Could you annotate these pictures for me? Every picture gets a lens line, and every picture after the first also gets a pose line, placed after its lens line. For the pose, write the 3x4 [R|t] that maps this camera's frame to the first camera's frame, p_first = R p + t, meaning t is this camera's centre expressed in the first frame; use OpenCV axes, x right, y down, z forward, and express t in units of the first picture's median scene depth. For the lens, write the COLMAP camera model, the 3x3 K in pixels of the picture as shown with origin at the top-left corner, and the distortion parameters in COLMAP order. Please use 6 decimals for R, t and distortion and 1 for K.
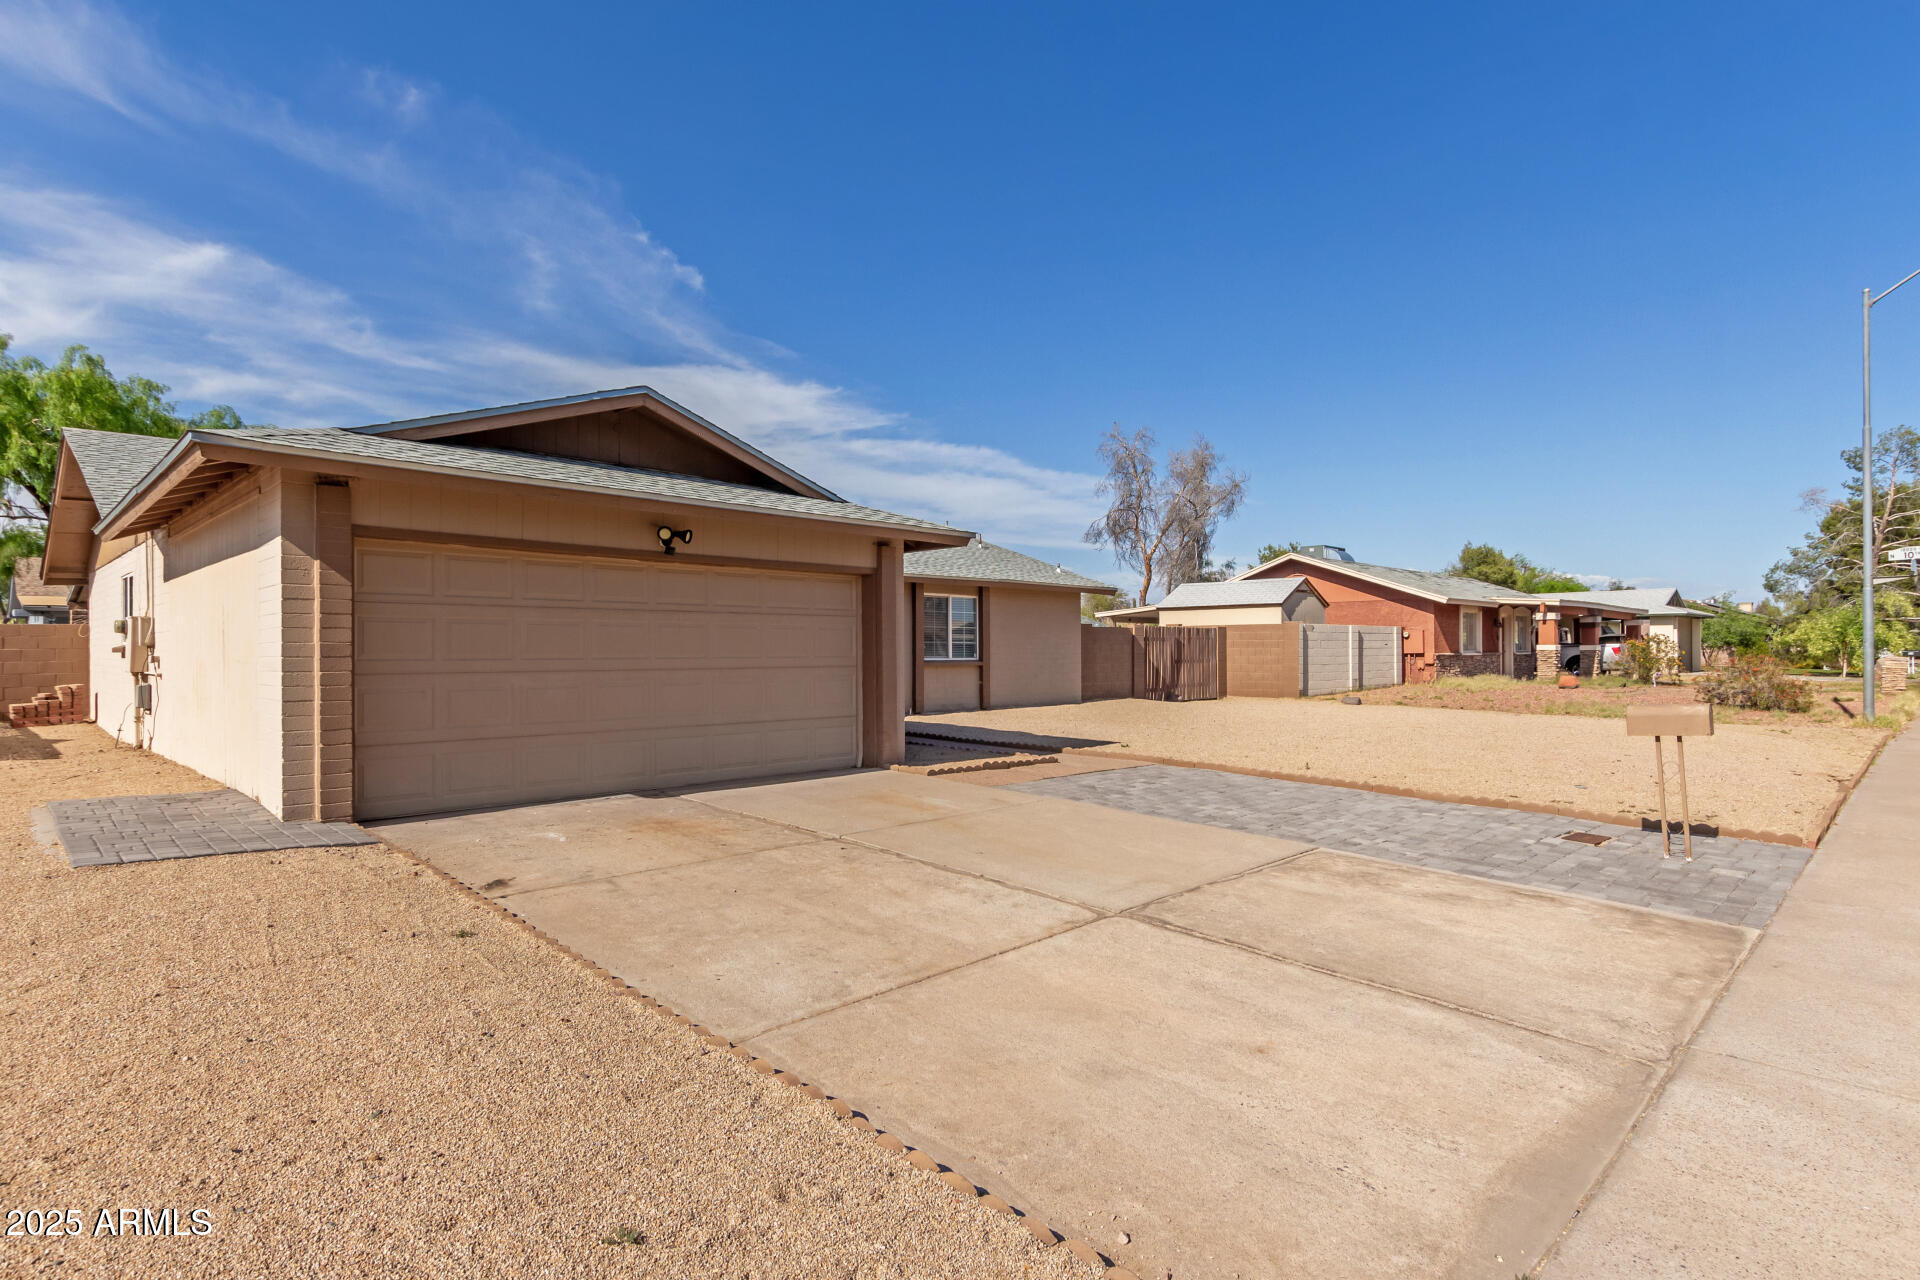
lens RADIAL K [[1002.3, 0, 964.1], [0, 1002.3, 643.7], [0, 0, 1]] dist [-0.002087, 0.000006]
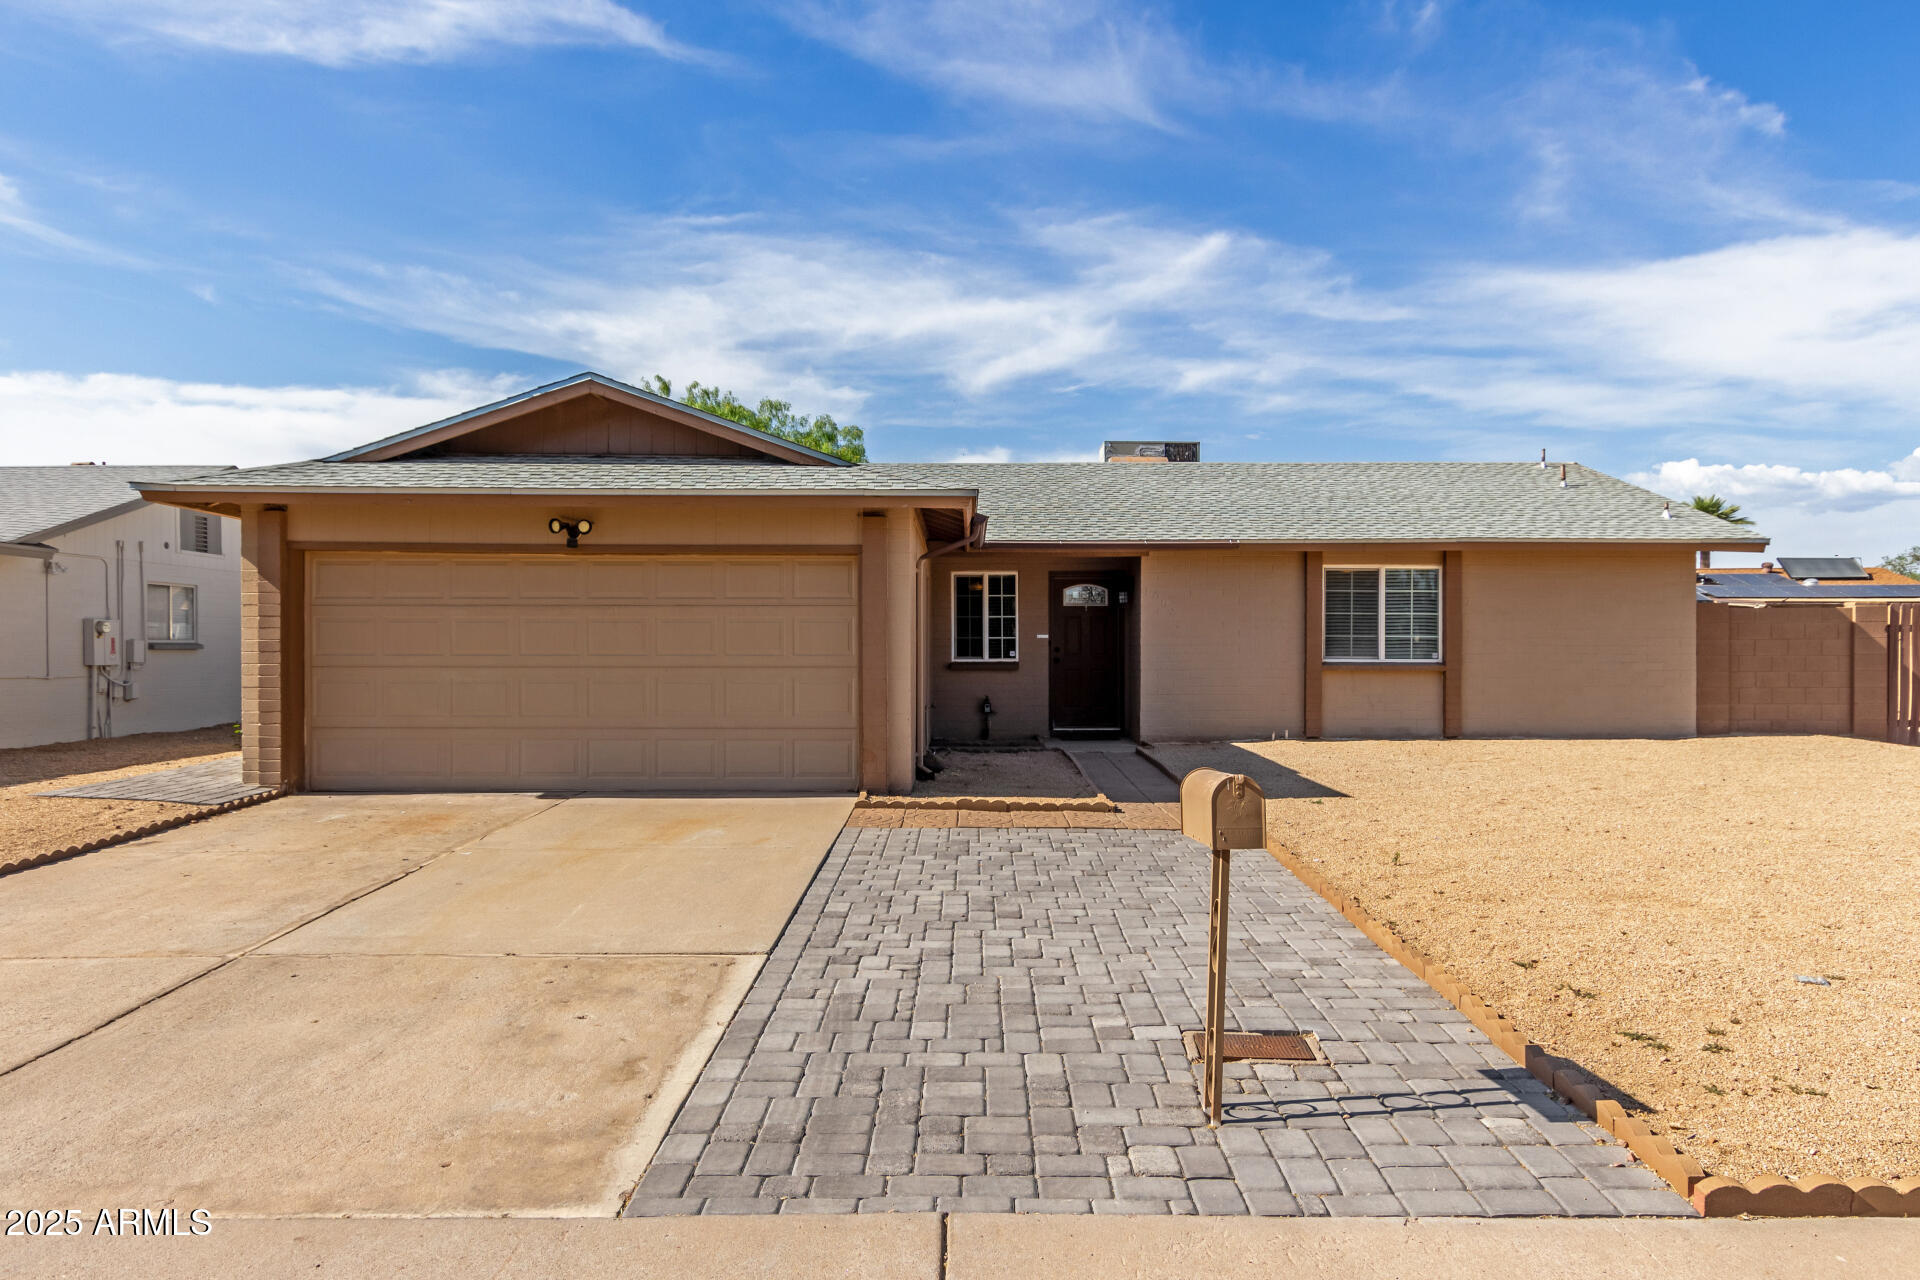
lens RADIAL K [[1265.1, 0, 961.3], [0, 1265.1, 656.0], [0, 0, 1]] dist [0.010625, -0.010797]
pose [[0.695726, 0.006555, -0.718277, 0.625117], [0.003092, 0.999922, 0.012120, 0.001270], [0.718300, -0.010652, 0.695652, 0.315281]]
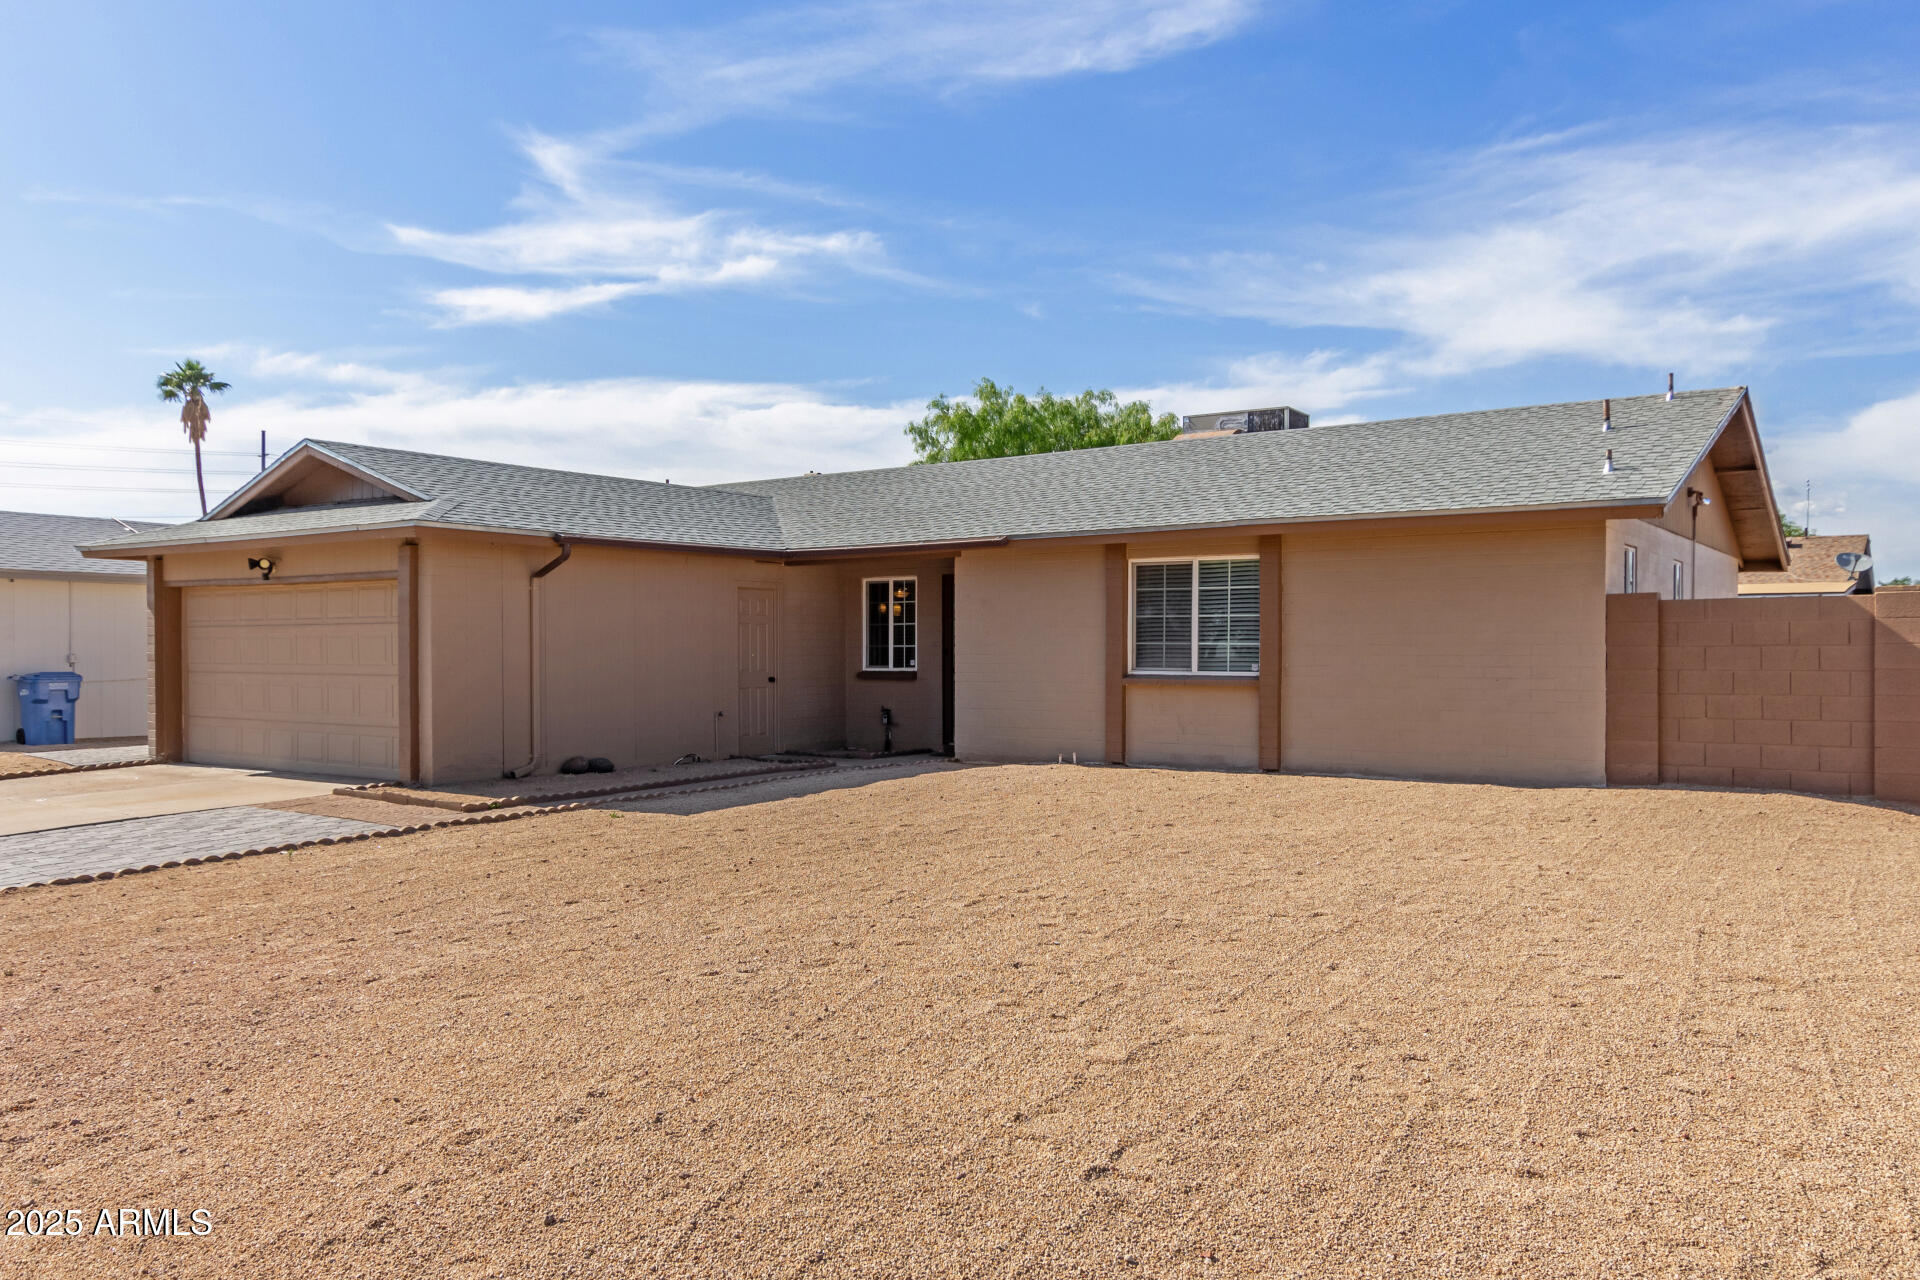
lens RADIAL K [[1431.5, 0, 949.7], [0, 1431.5, 646.5], [0, 0, 1]] dist [-0.014694, -0.000455]
pose [[0.145641, -0.001560, -0.989336, 1.160716], [0.007464, 0.999972, -0.000478, -0.000292], [0.989309, -0.007314, 0.145649, 1.167711]]
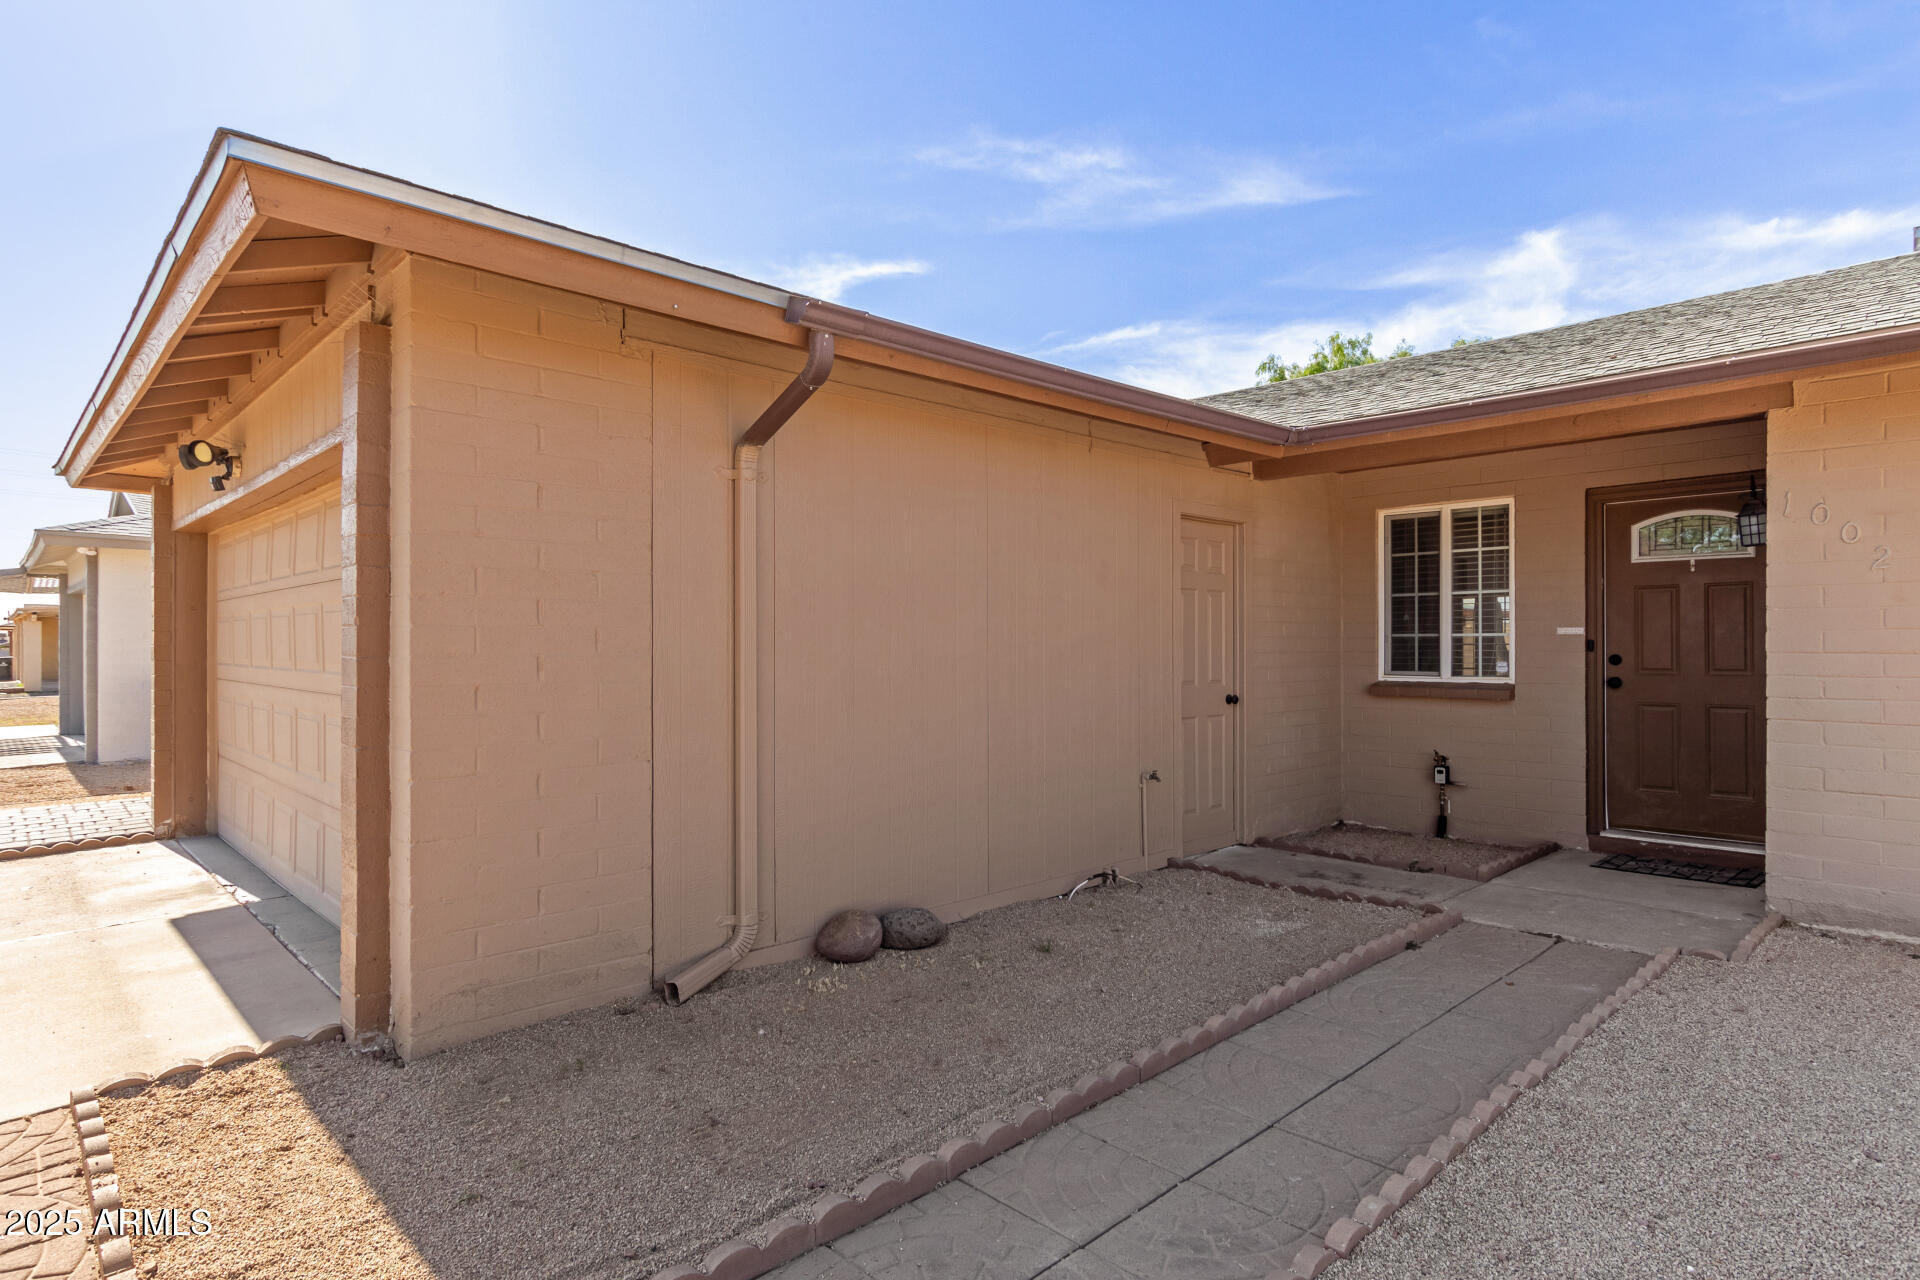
lens RADIAL K [[1051.7, 0, 967.5], [0, 1051.7, 639.6], [0, 0, 1]] dist [0.000487, 0.000246]
pose [[-0.023140, -0.004797, -0.999721, 0.220055], [0.006002, 0.999970, -0.004937, 0.002094], [0.999714, -0.006114, -0.023111, 1.072851]]
